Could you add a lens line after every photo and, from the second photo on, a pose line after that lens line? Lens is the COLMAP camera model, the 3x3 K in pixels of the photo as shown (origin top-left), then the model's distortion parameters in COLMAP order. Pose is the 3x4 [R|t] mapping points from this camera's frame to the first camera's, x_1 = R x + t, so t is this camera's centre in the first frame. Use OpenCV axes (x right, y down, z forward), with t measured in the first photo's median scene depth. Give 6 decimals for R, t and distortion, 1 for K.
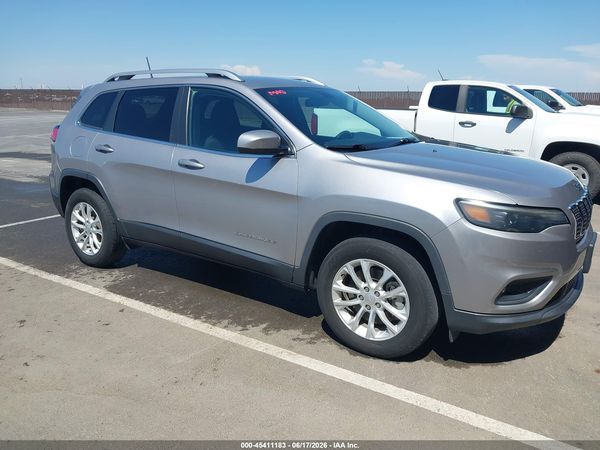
lens RADIAL K [[408.7, 0, 303.9], [0, 408.7, 228.9], [0, 0, 1]] dist [0.026709, -0.008017]
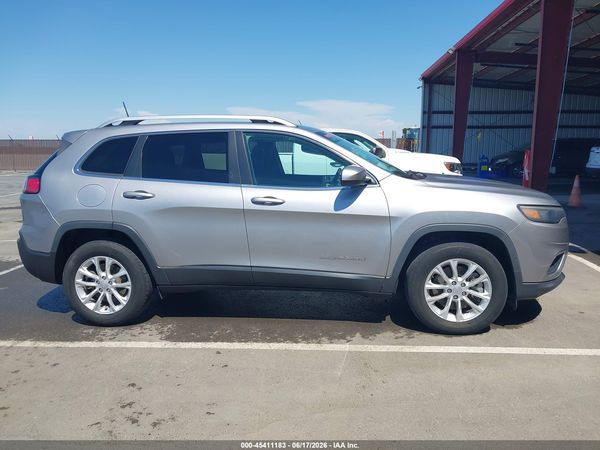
lens RADIAL K [[408.7, 0, 295.7], [0, 408.7, 224.4], [0, 0, 1]] dist [0.026709, -0.008017]
pose [[0.908264, -0.094422, 0.407603, -0.734954], [0.139306, 0.986864, -0.081808, 0.002175], [-0.394525, 0.131085, 0.909487, -0.000155]]
